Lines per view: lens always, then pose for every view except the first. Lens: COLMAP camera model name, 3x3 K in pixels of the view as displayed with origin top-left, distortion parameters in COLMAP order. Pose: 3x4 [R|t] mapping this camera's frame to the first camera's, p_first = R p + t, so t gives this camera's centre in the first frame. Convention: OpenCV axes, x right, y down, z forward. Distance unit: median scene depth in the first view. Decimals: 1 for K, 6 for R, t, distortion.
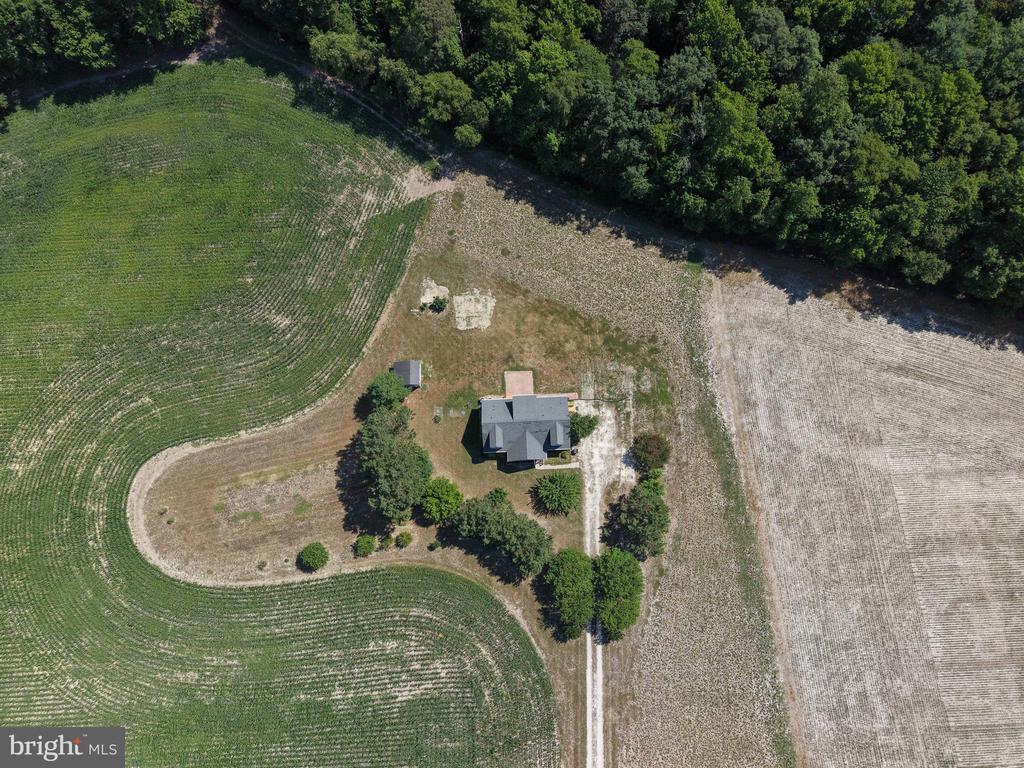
lens RADIAL K [[685.9, 0, 512.0], [0, 685.9, 384.0], [0, 0, 1]] dist [0.090321, -0.104377]
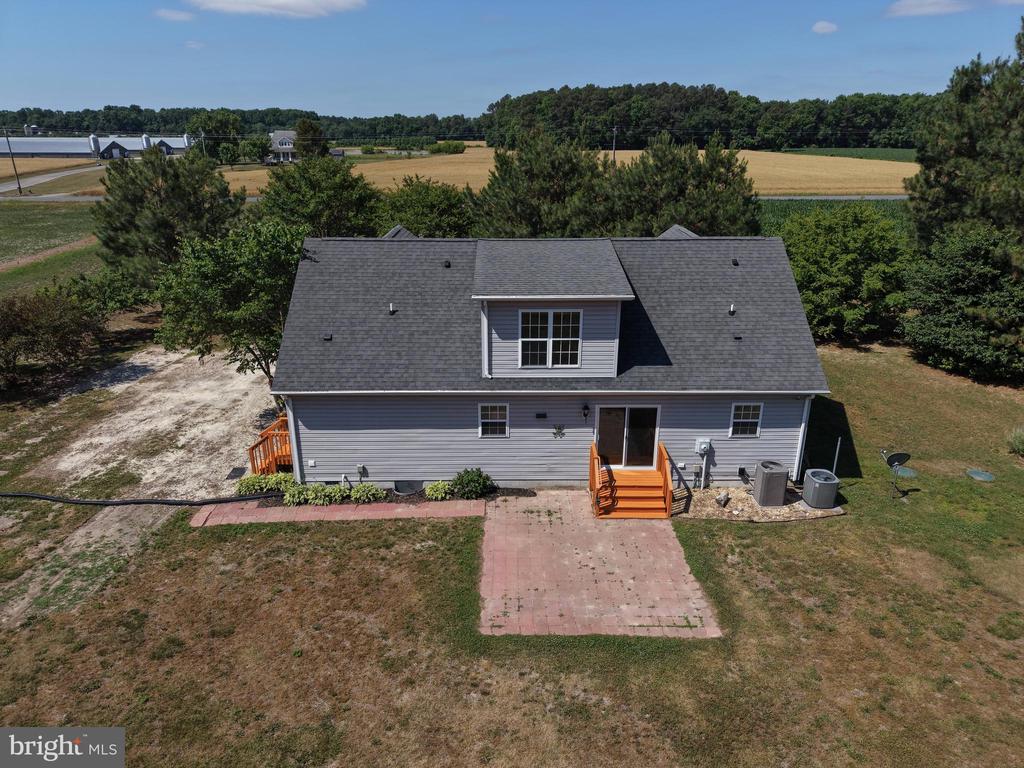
lens RADIAL K [[687.9, 0, 510.6], [0, 687.9, 381.0], [0, 0, 1]] dist [0.006756, -0.002253]
pose [[-0.999213, -0.007066, 0.039043, 0.020307], [0.039607, -0.118777, 0.992131, -0.129846], [-0.002373, 0.992896, 0.118963, 0.964800]]
